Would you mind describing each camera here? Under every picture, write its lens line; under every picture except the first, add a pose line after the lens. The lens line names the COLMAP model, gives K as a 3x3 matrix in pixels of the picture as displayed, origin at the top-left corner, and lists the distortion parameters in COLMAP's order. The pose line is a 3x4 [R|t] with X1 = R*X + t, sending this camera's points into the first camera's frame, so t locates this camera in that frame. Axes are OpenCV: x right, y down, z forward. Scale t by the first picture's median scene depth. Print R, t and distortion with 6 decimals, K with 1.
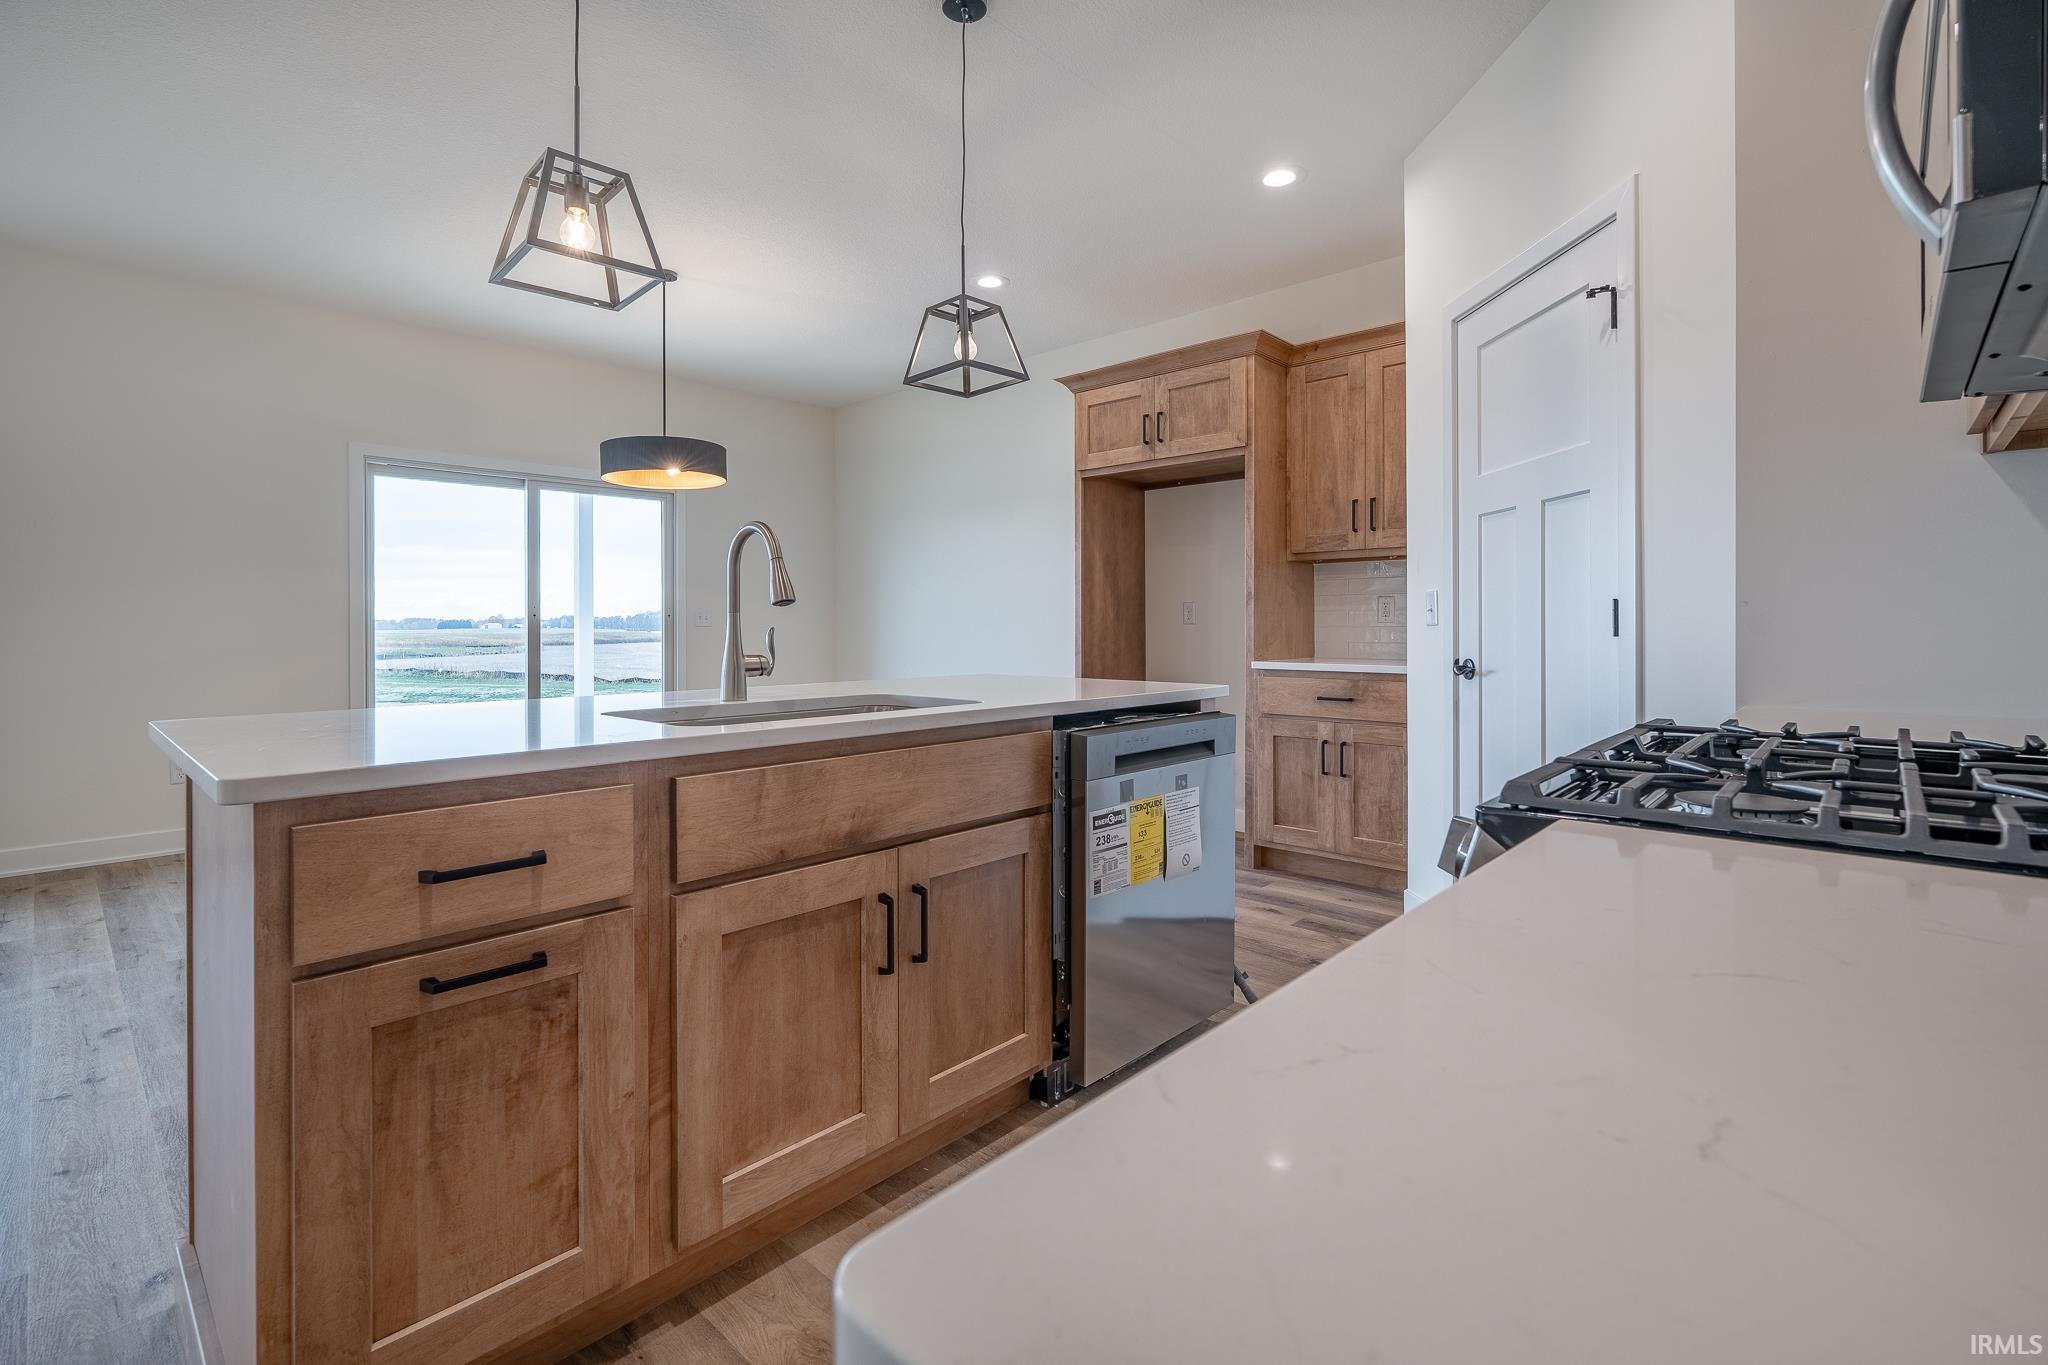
lens RADIAL K [[921.6, 0, 1023.6], [0, 921.6, 630.3], [0, 0, 1]] dist [-0.017409, 0.006307]
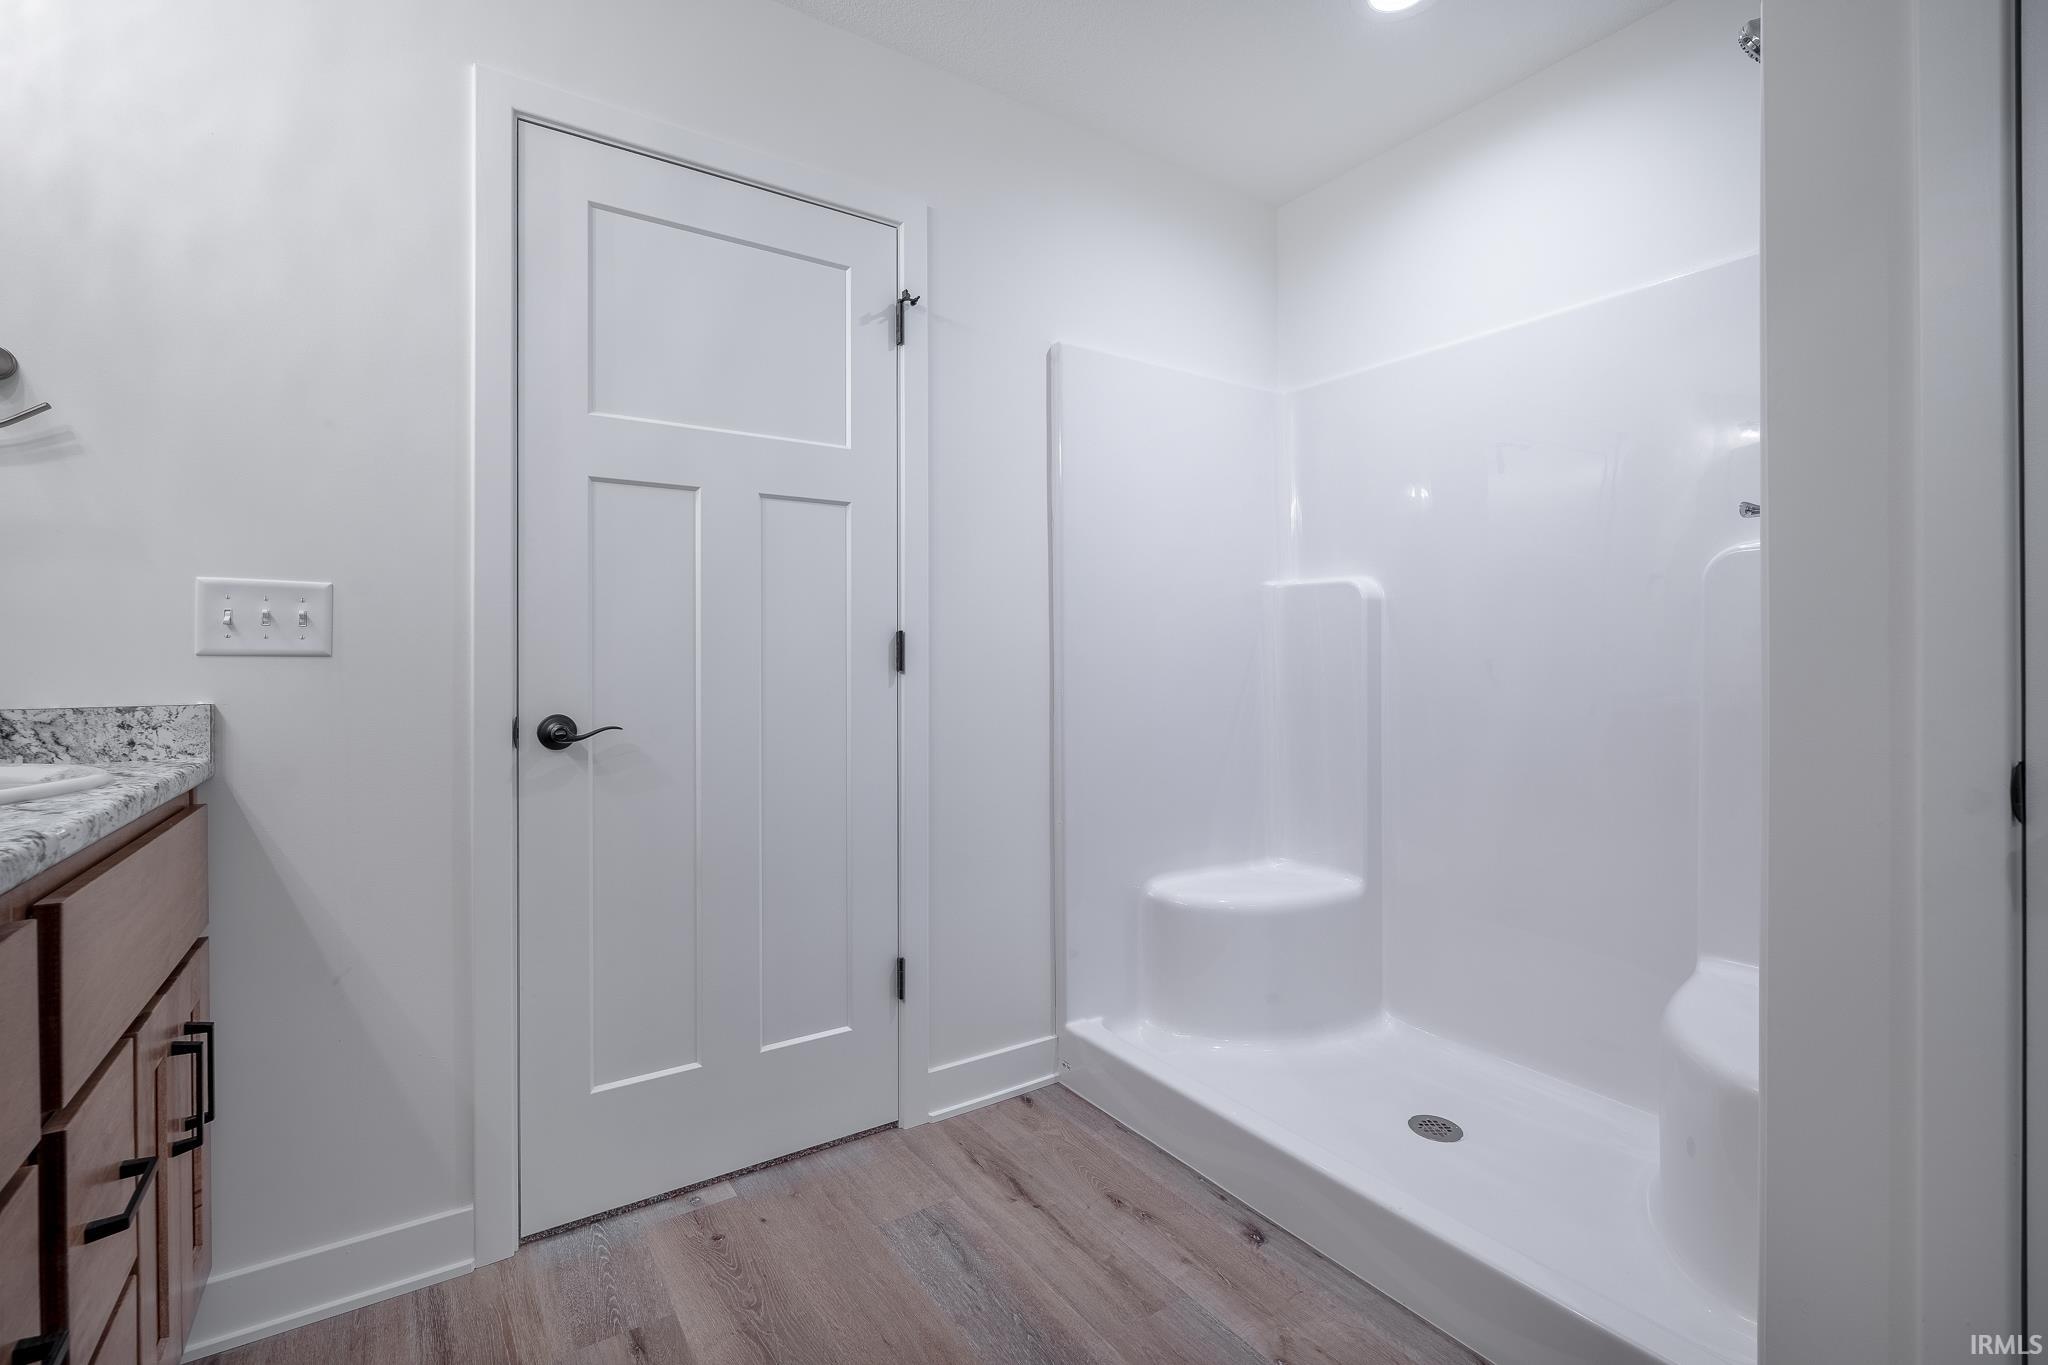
lens RADIAL K [[918.4, 0, 1019.0], [0, 918.4, 640.7], [0, 0, 1]] dist [-0.007350, 0.001272]
pose [[-0.972637, 0.005827, 0.232256, 0.036991], [0.005753, 0.999983, -0.000996, -0.010170], [-0.232257, 0.000368, -0.972654, 1.088828]]
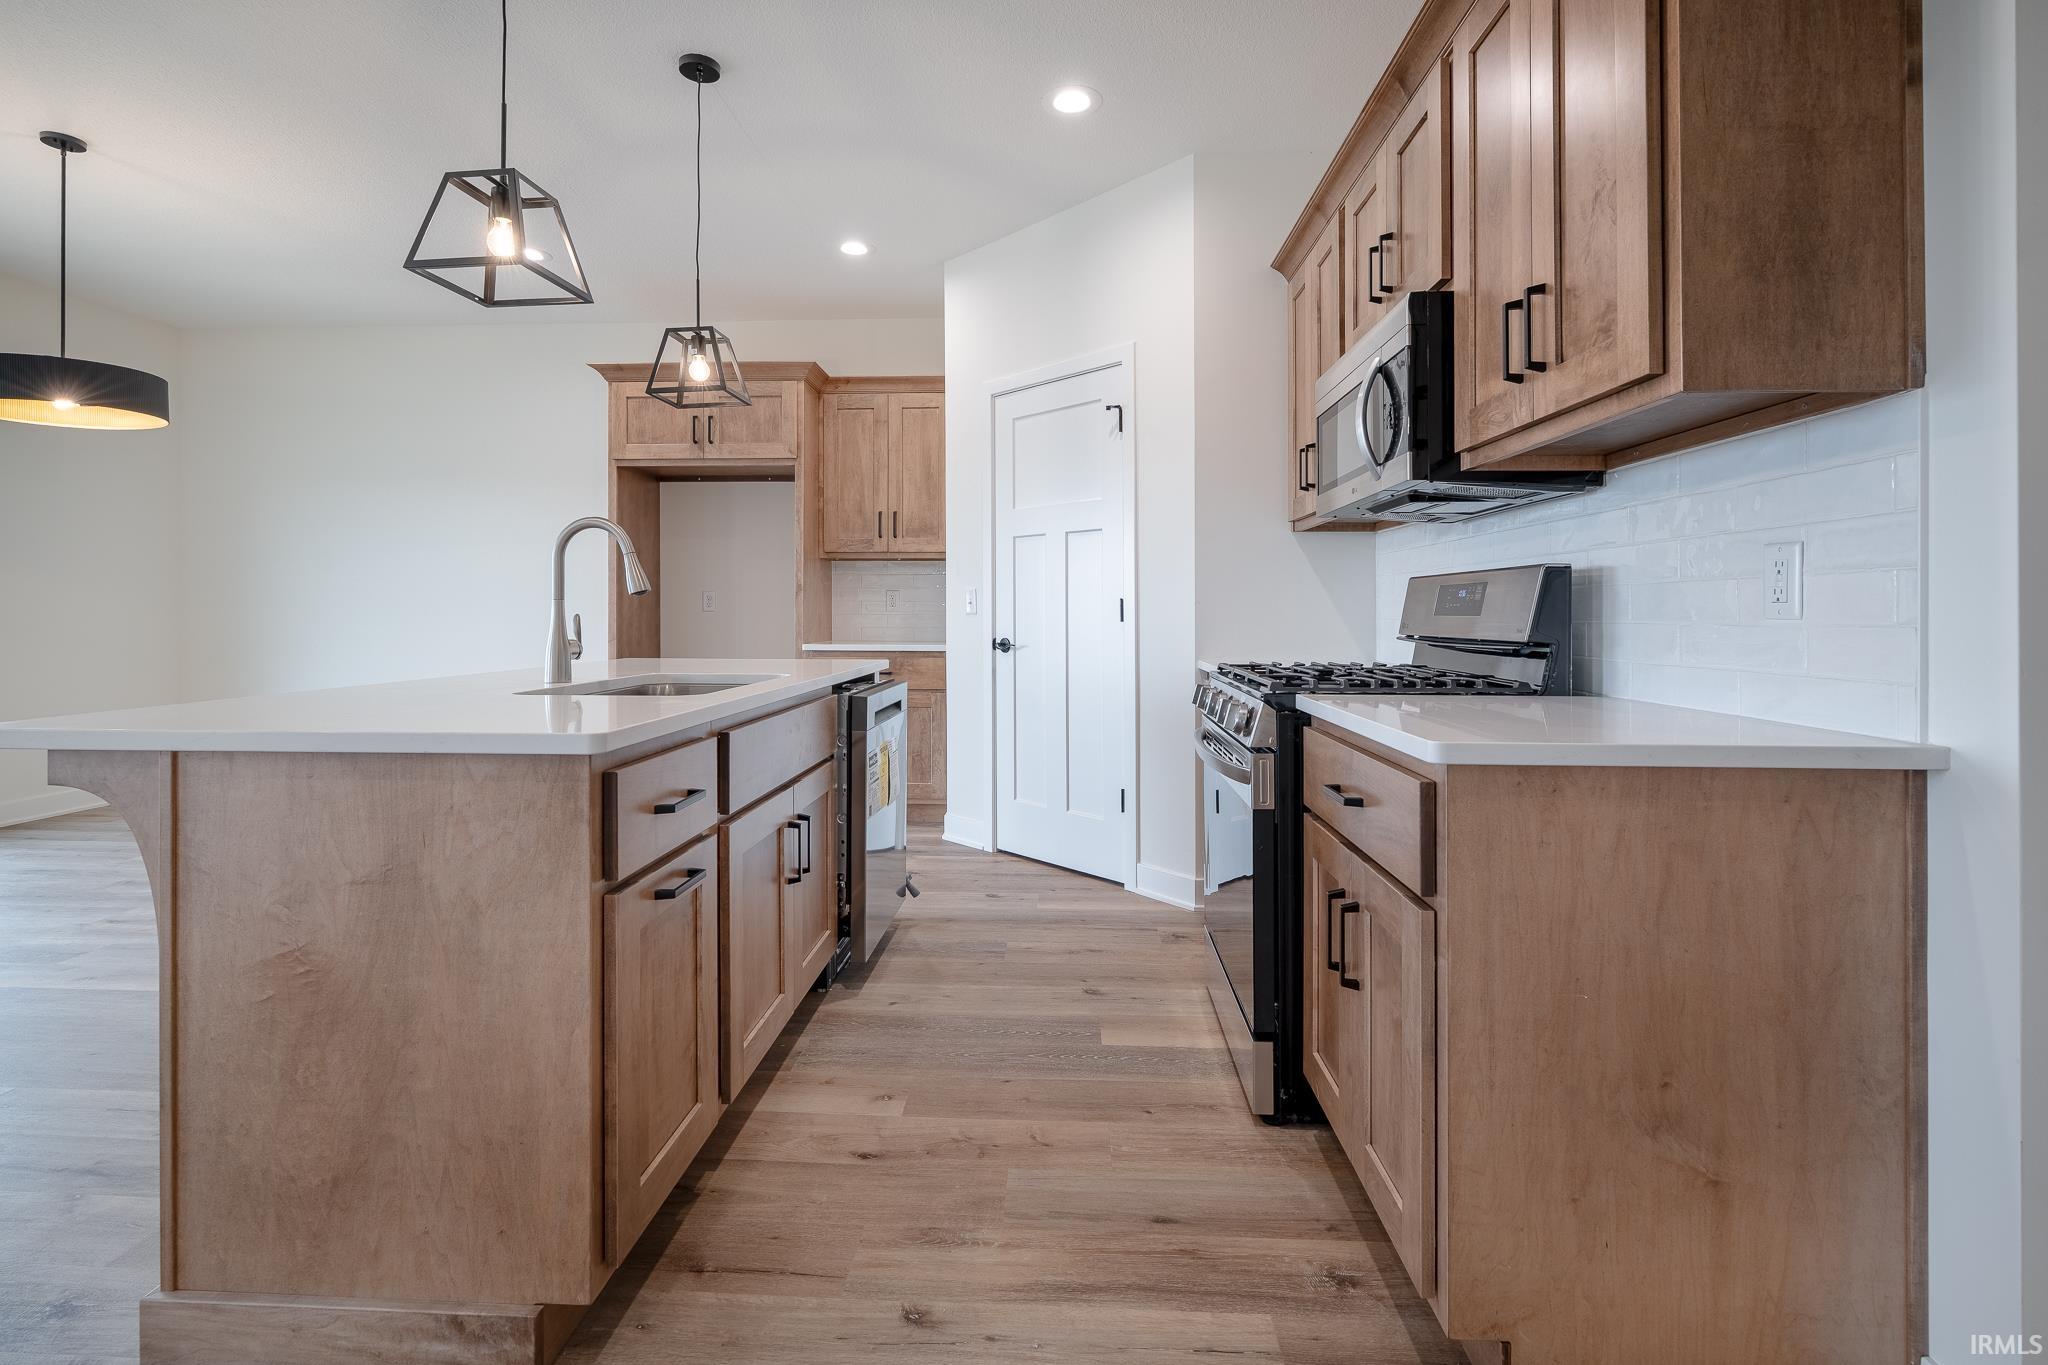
lens RADIAL K [[956.5, 0, 1018.1], [0, 956.5, 614.8], [0, 0, 1]] dist [0.000412, 0.000462]
pose [[0.765807, 0.003492, 0.643061, -0.319490], [-0.000666, 0.999989, -0.004637, 0.001402], [-0.643070, 0.003123, 0.765801, -0.097711]]
